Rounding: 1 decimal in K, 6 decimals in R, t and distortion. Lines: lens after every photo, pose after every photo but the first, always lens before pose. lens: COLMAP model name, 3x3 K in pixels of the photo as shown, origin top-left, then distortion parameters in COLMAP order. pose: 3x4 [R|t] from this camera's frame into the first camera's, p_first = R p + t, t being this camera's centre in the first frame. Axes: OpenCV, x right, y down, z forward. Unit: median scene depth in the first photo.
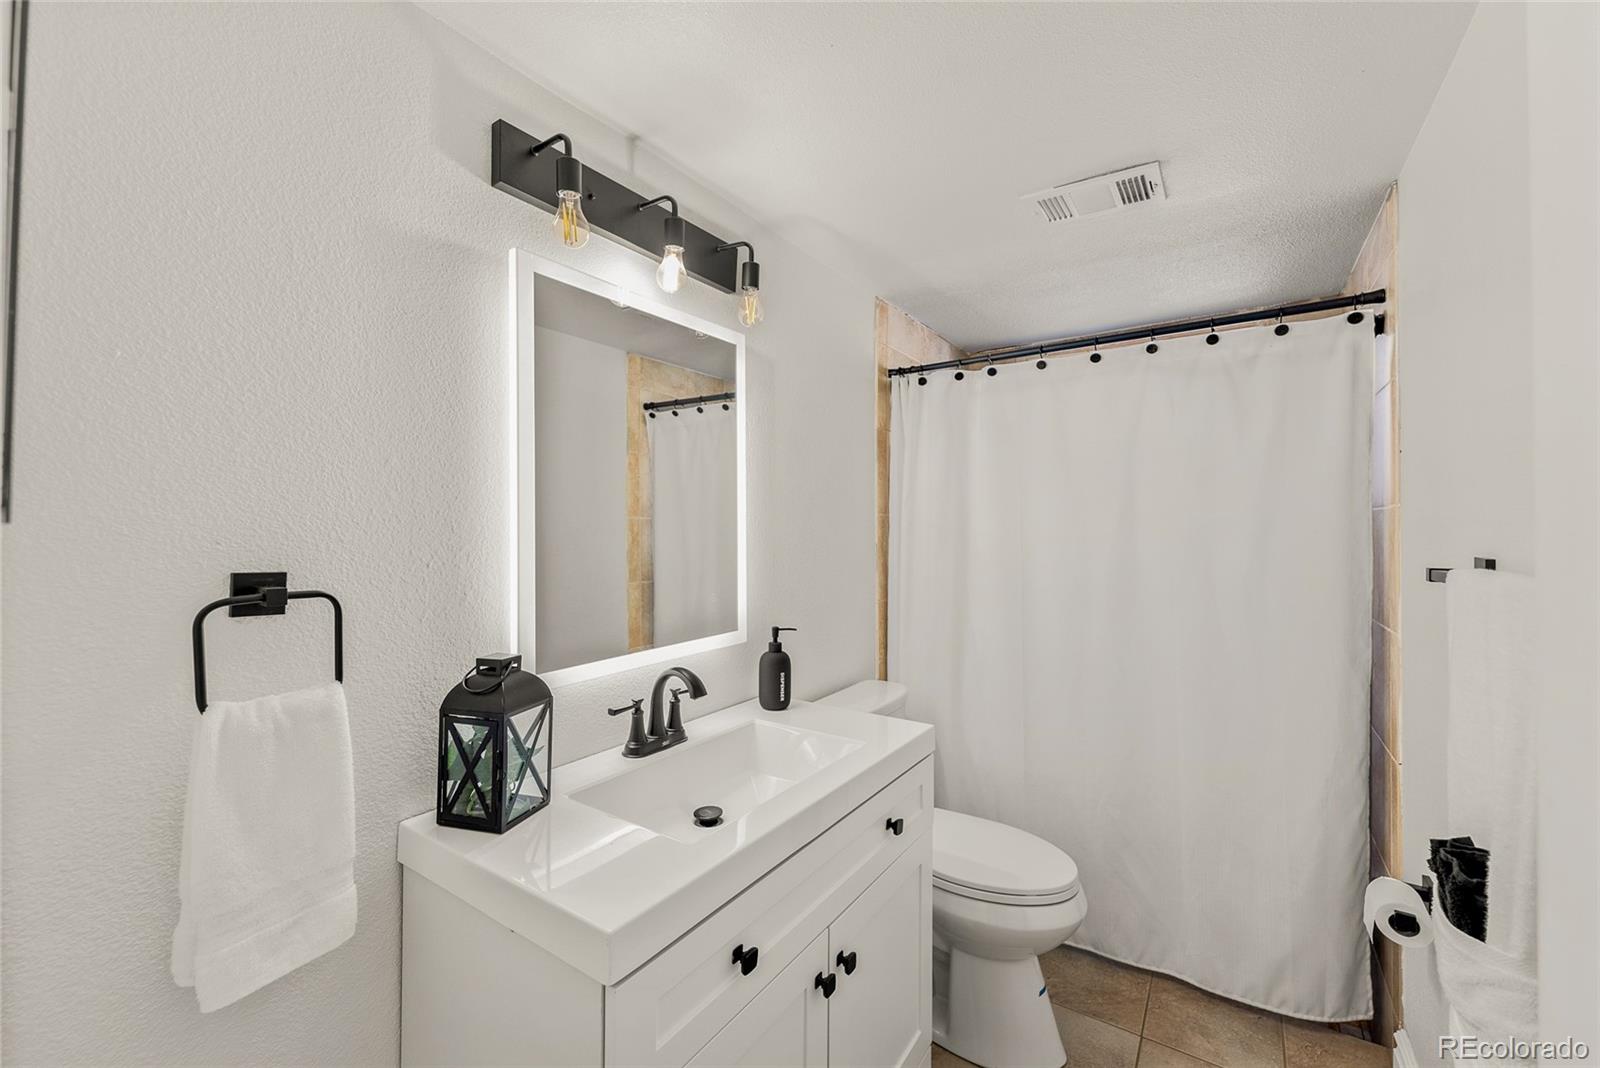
lens RADIAL K [[646.5, 0, 808.1], [0, 646.5, 526.8], [0, 0, 1]] dist [-0.003082, 0.001200]
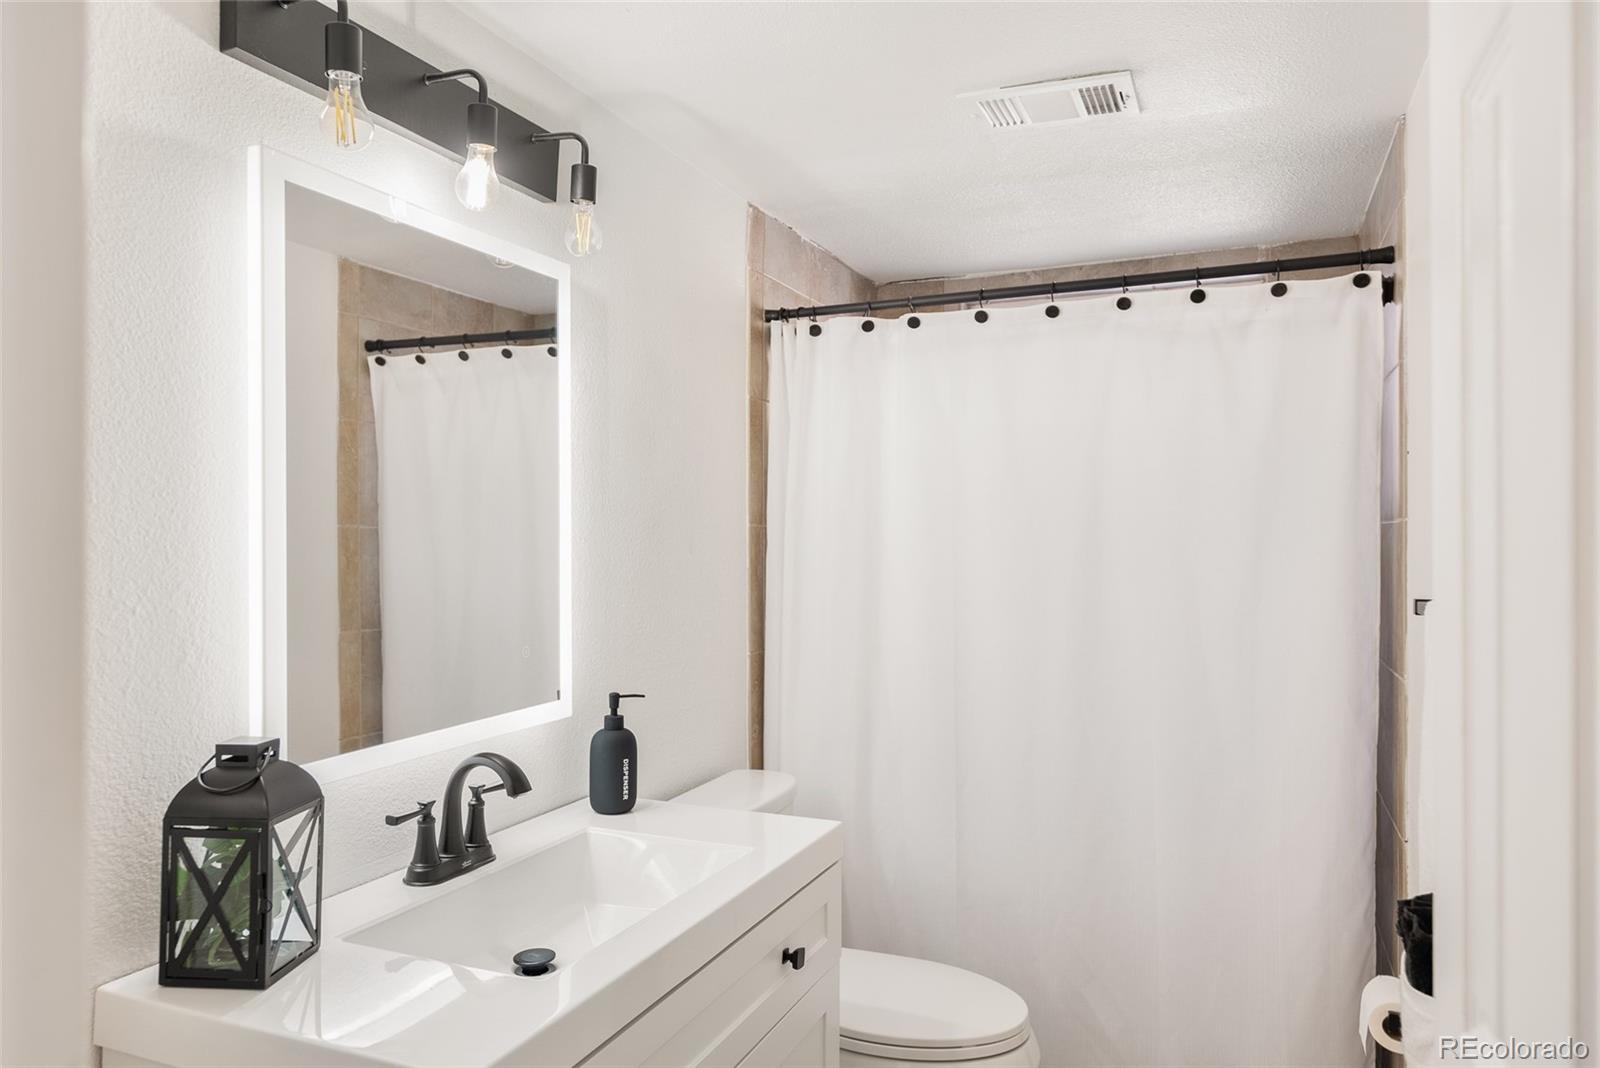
lens RADIAL K [[1141.5, 0, 802.2], [0, 1141.5, 536.4], [0, 0, 1]] dist [-0.000269, 0.001228]
pose [[0.979514, -0.000323, 0.201375, -0.104380], [-0.001311, 0.999967, 0.007978, -0.021957], [-0.201371, -0.008078, 0.979482, -0.237233]]
